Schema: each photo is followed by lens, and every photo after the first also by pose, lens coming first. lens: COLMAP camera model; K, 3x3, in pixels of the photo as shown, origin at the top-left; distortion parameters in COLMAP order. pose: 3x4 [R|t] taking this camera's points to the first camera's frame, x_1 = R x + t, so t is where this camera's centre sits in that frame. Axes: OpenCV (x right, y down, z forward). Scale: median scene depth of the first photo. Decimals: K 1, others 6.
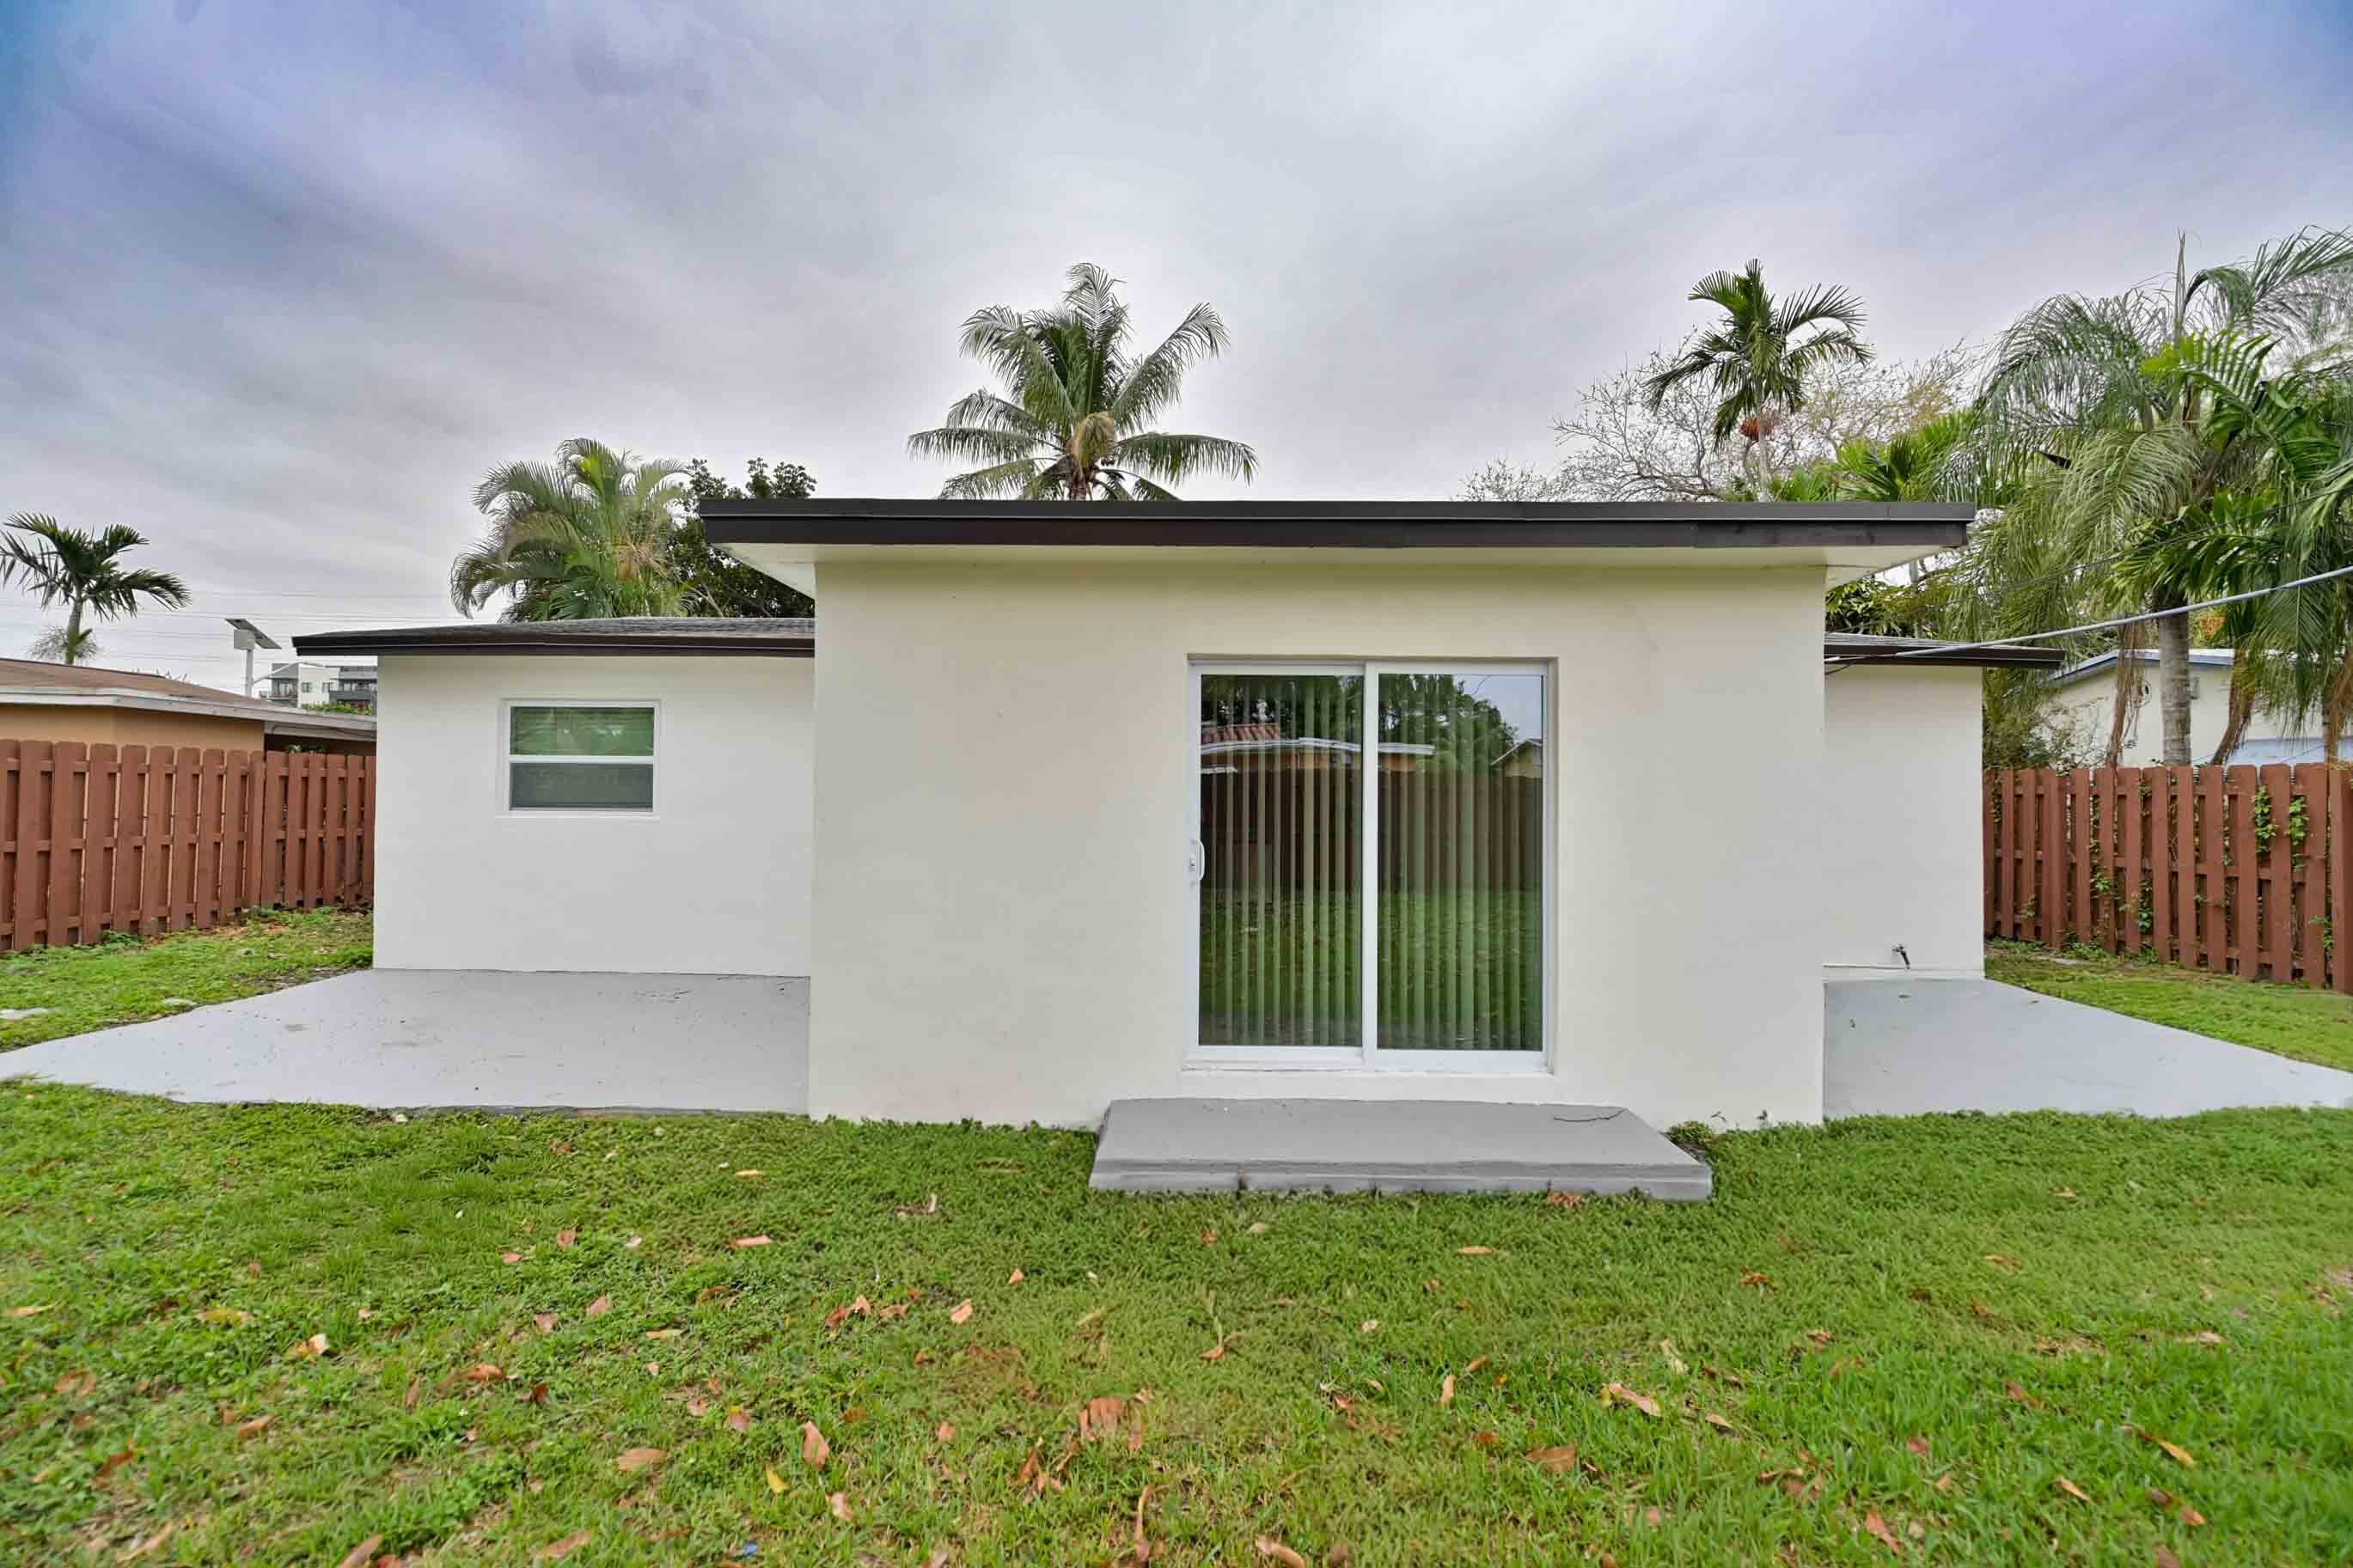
lens RADIAL K [[938.4, 0, 1170.2], [0, 938.4, 777.8], [0, 0, 1]] dist [-0.013763, -0.002749]
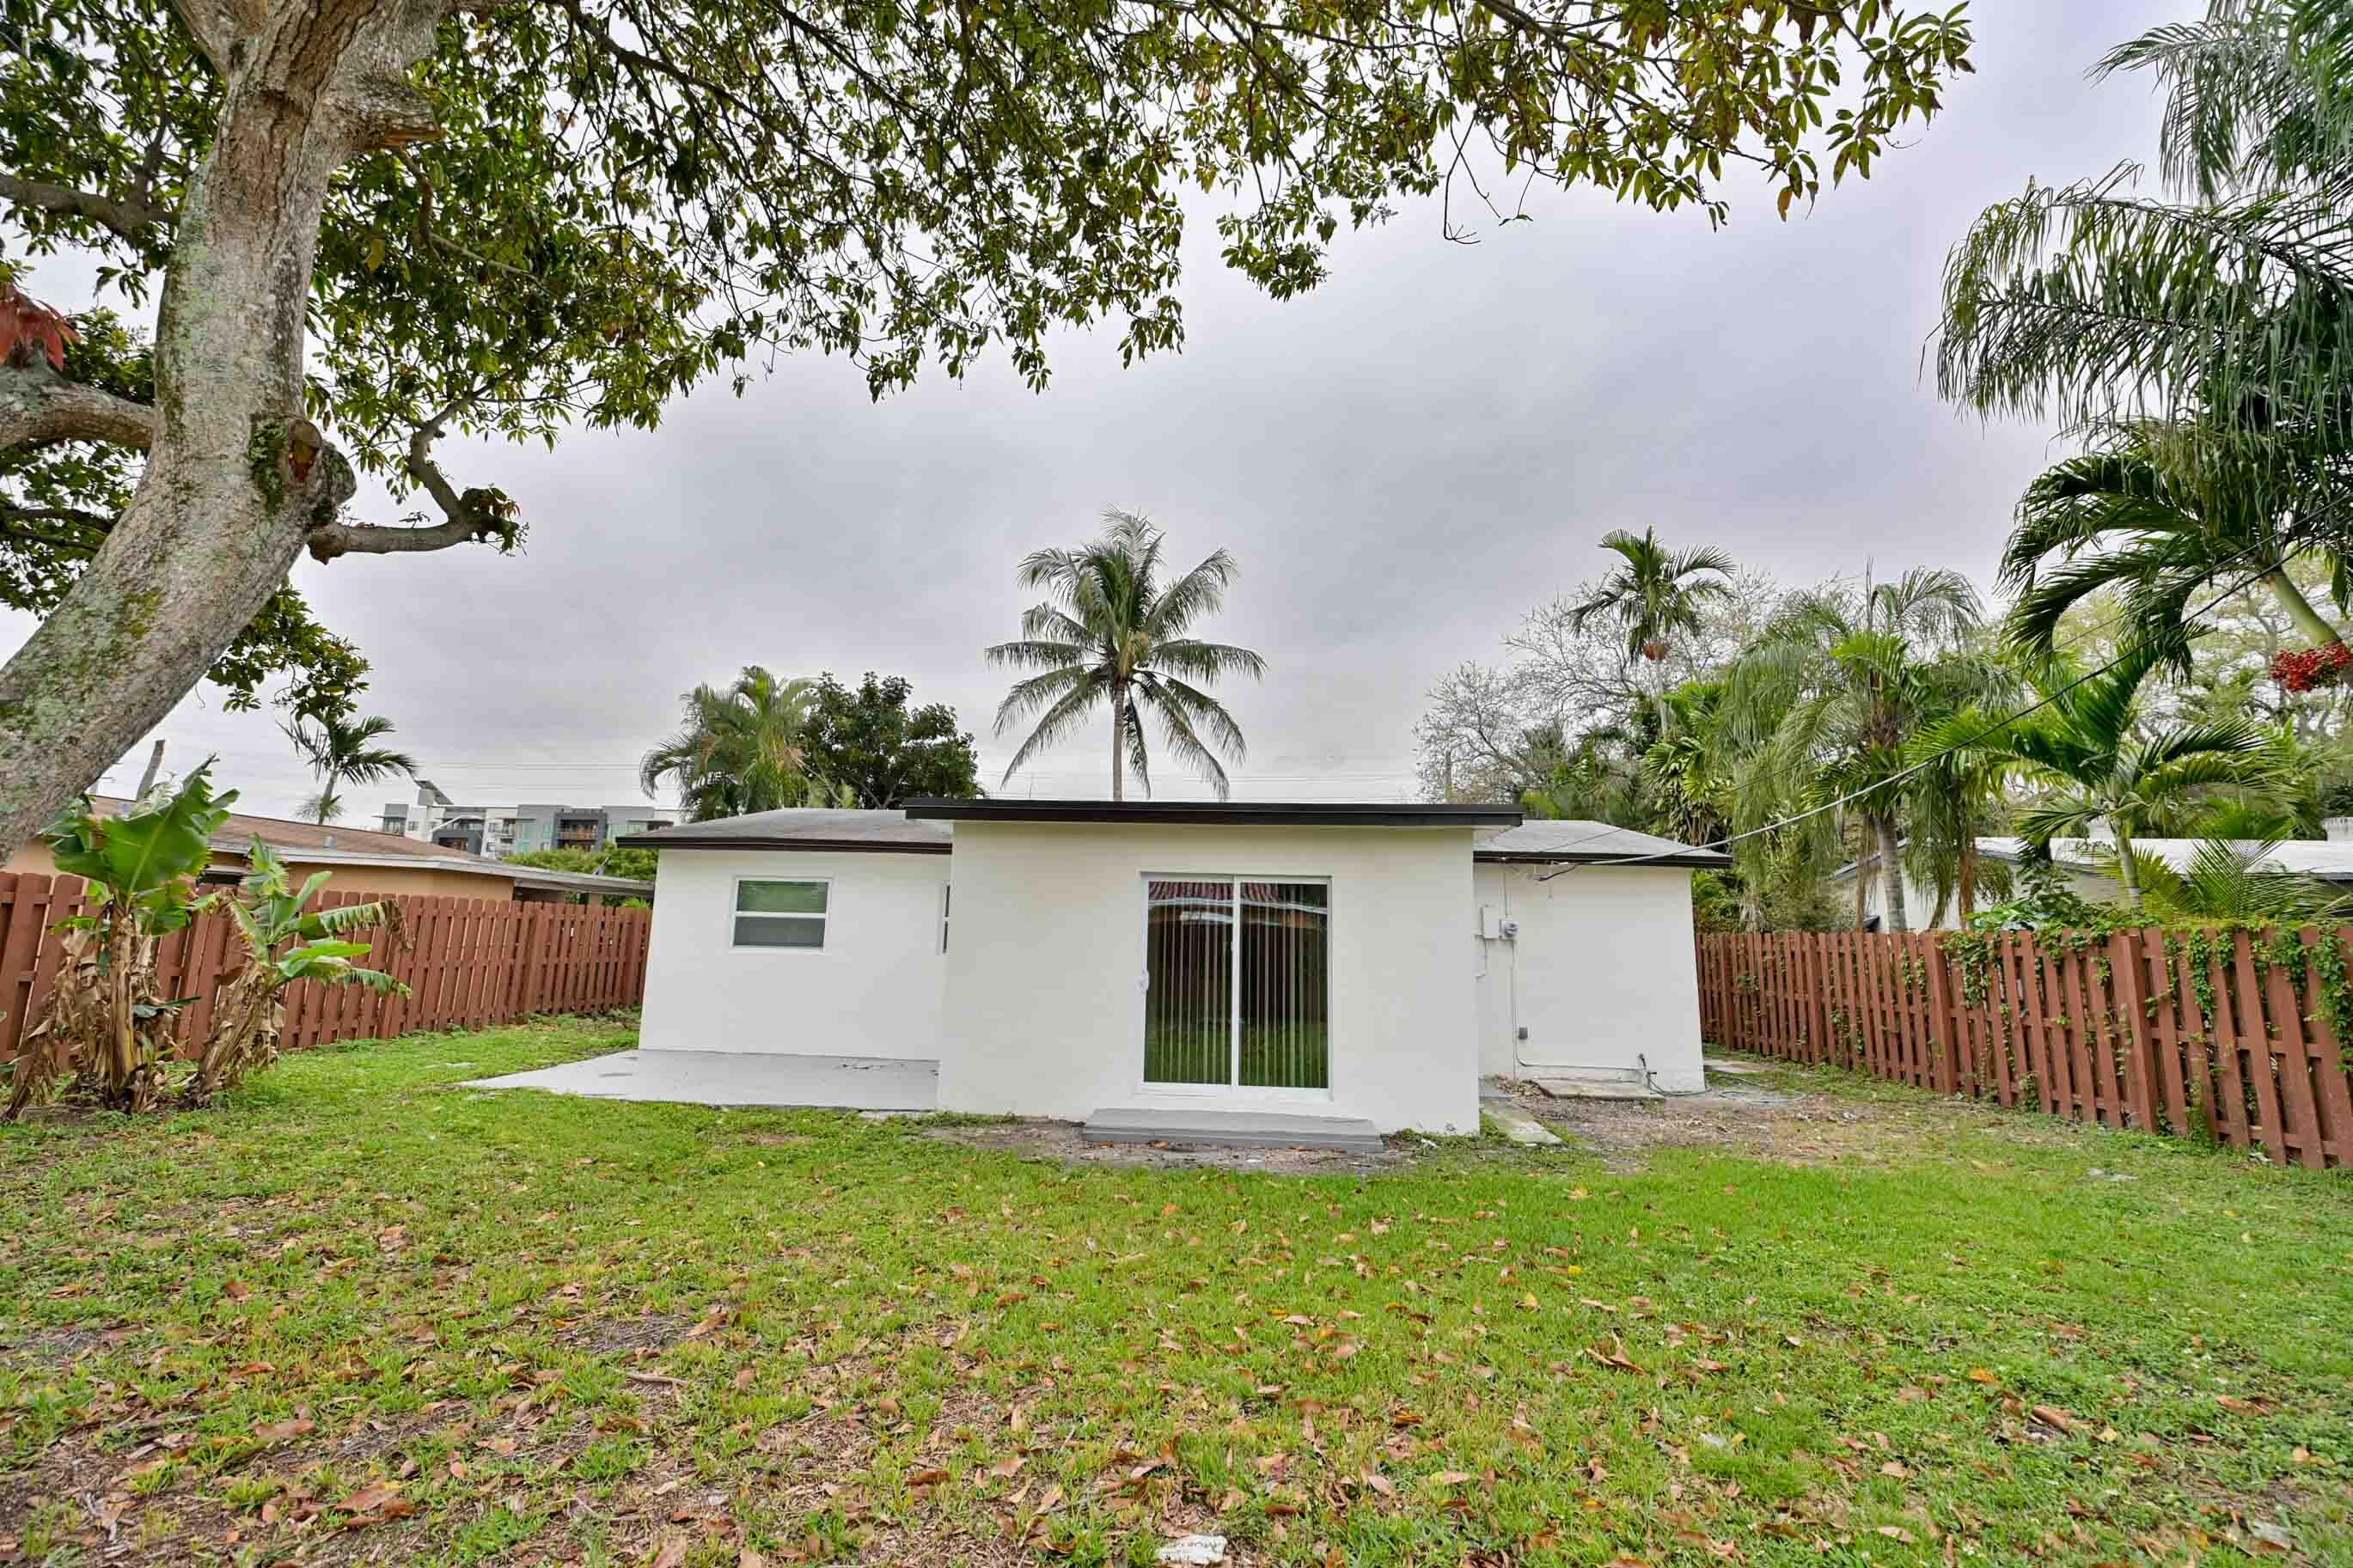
lens RADIAL K [[938.4, 0, 1170.2], [0, 938.4, 777.8], [0, 0, 1]] dist [-0.013763, -0.002749]
pose [[0.998380, 0.004833, -0.056700, 0.069717], [-0.013412, 0.988301, -0.151927, -0.010813], [0.055302, 0.152441, 0.986764, -0.347446]]
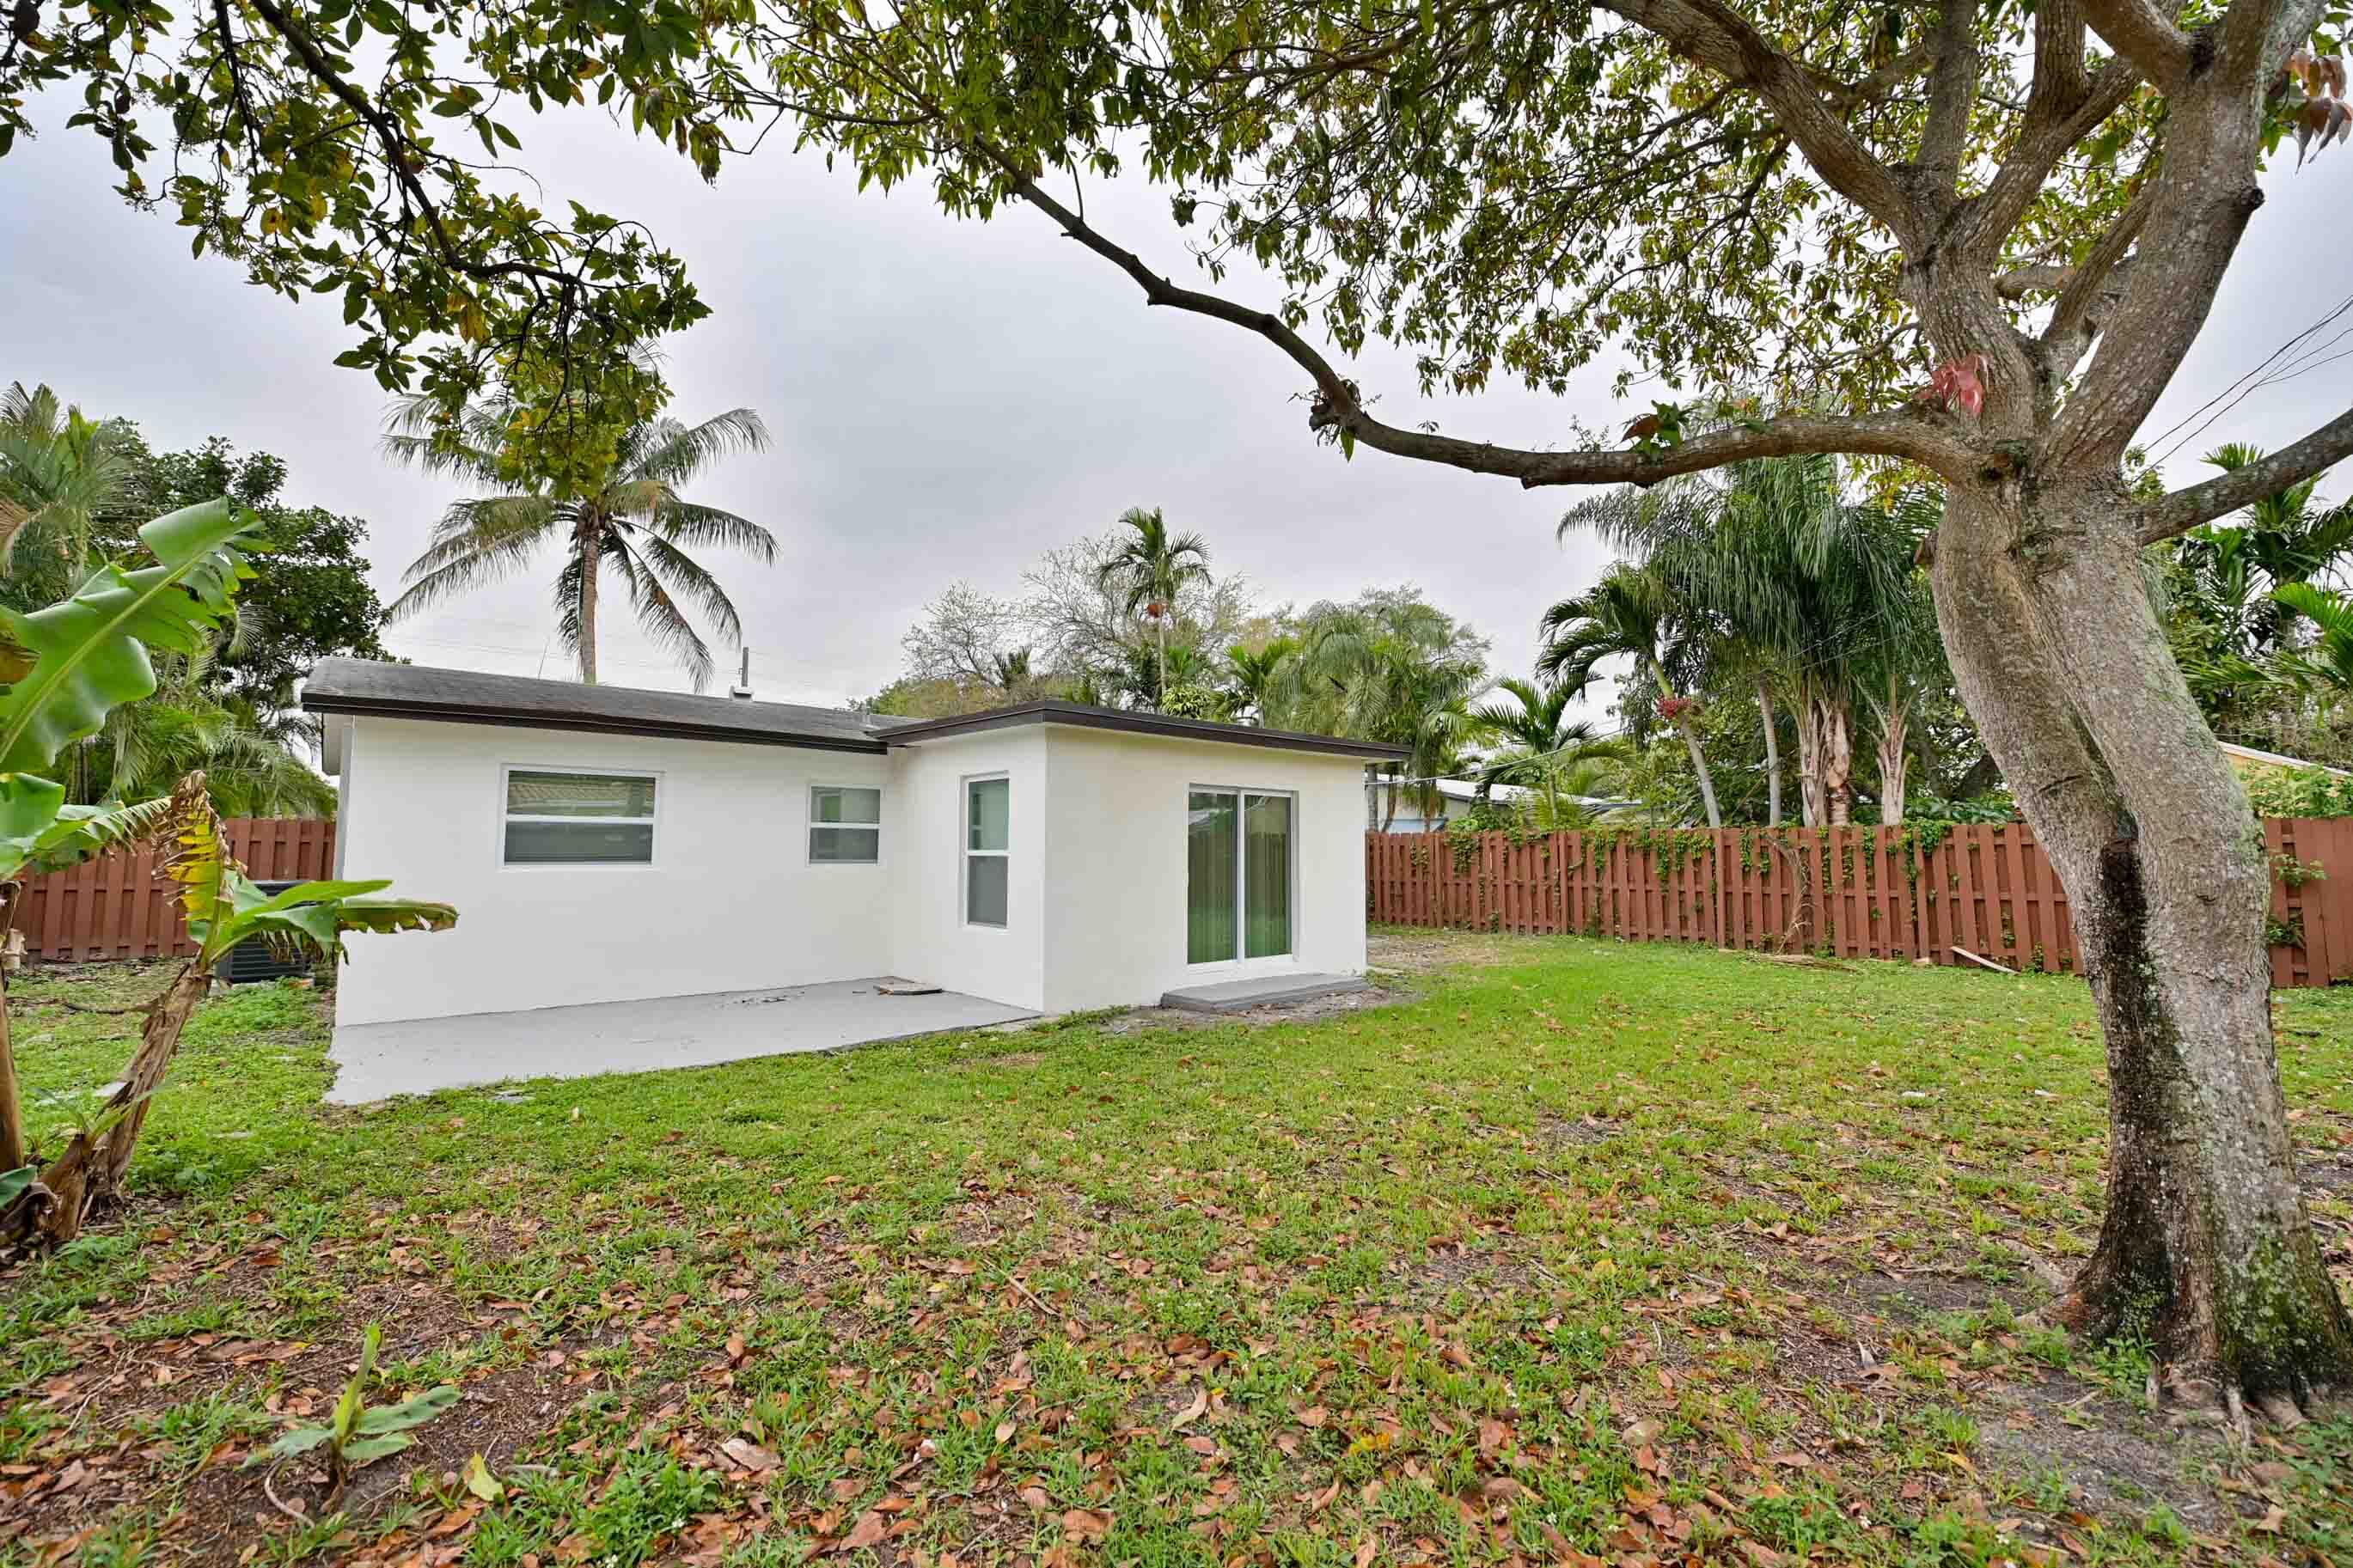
lens RADIAL K [[934.6, 0, 1172.8], [0, 934.6, 771.0], [0, 0, 1]] dist [-0.012368, -0.003843]
pose [[0.730988, 0.051395, 0.680452, -0.557317], [-0.008139, 0.997745, -0.066617, -0.005650], [-0.682342, 0.043158, 0.729758, -0.209737]]
